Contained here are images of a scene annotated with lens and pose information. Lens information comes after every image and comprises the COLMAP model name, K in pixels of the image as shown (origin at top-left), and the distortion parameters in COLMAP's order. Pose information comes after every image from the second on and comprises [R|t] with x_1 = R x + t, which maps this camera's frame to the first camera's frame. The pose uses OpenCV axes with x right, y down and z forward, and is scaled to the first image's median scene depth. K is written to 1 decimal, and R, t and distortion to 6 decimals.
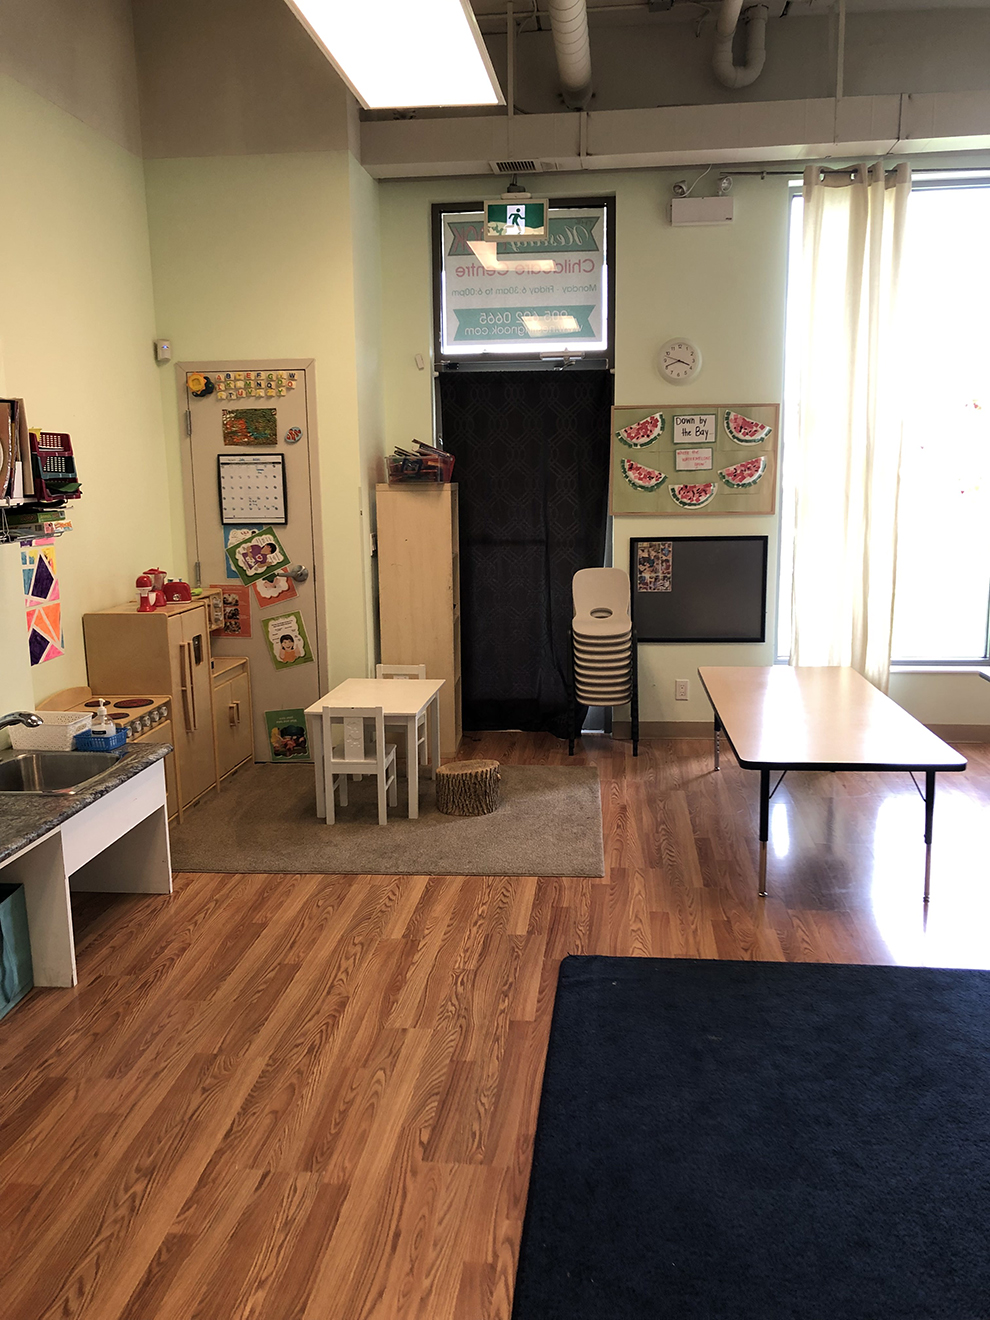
lens RADIAL K [[1069.3, 0, 498.3], [0, 1069.3, 659.2], [0, 0, 1]] dist [-0.003044, 0.008375]
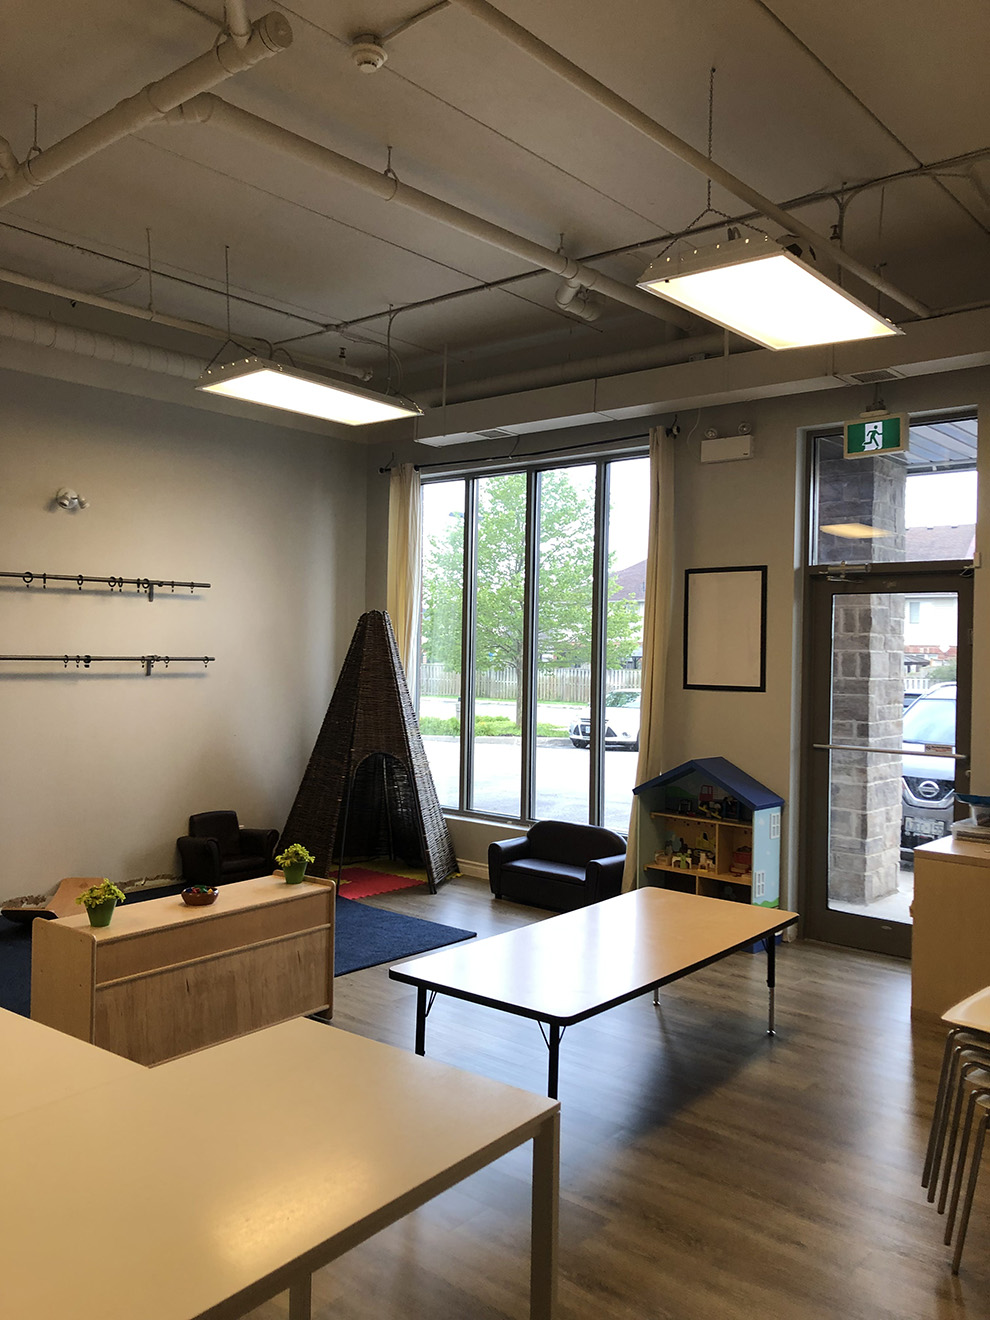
lens RADIAL K [[1069.3, 0, 504.8], [0, 1069.3, 669.6], [0, 0, 1]] dist [-0.003044, 0.008375]
pose [[0.832284, 0.035354, -0.553220, 0.317014], [-0.125624, 0.984030, -0.126109, -0.000520], [0.539927, 0.174456, 0.823434, -0.037458]]
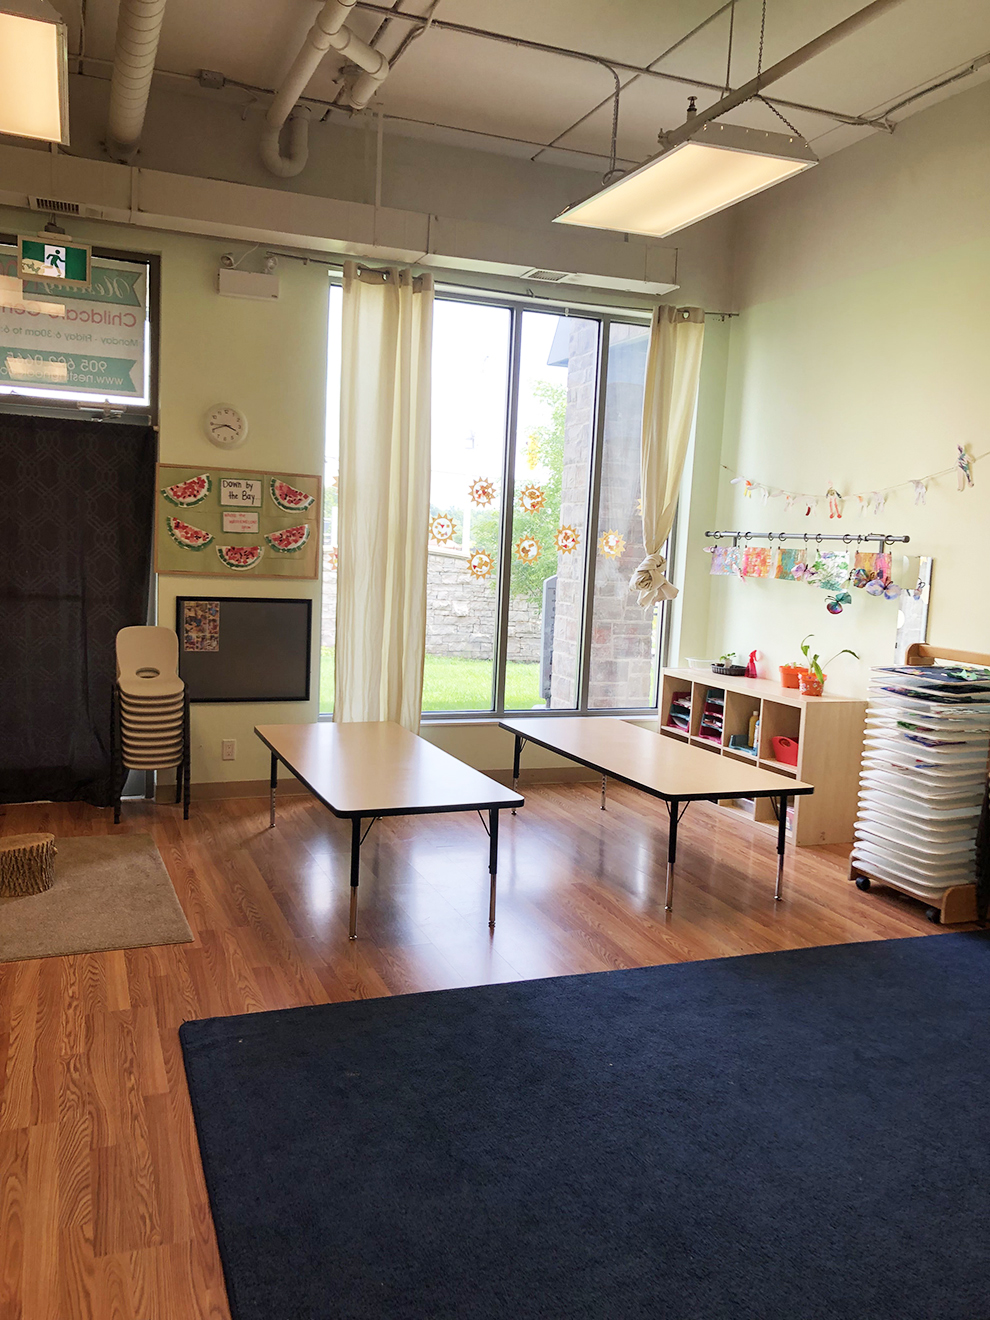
lens RADIAL K [[1069.3, 0, 504.7], [0, 1069.3, 660.1], [0, 0, 1]] dist [-0.003044, 0.008375]
pose [[0.880135, 0.000489, 0.474724, -0.085074], [0.027726, 0.998239, -0.052433, 0.004909], [-0.473914, 0.059310, 0.878572, -0.005546]]
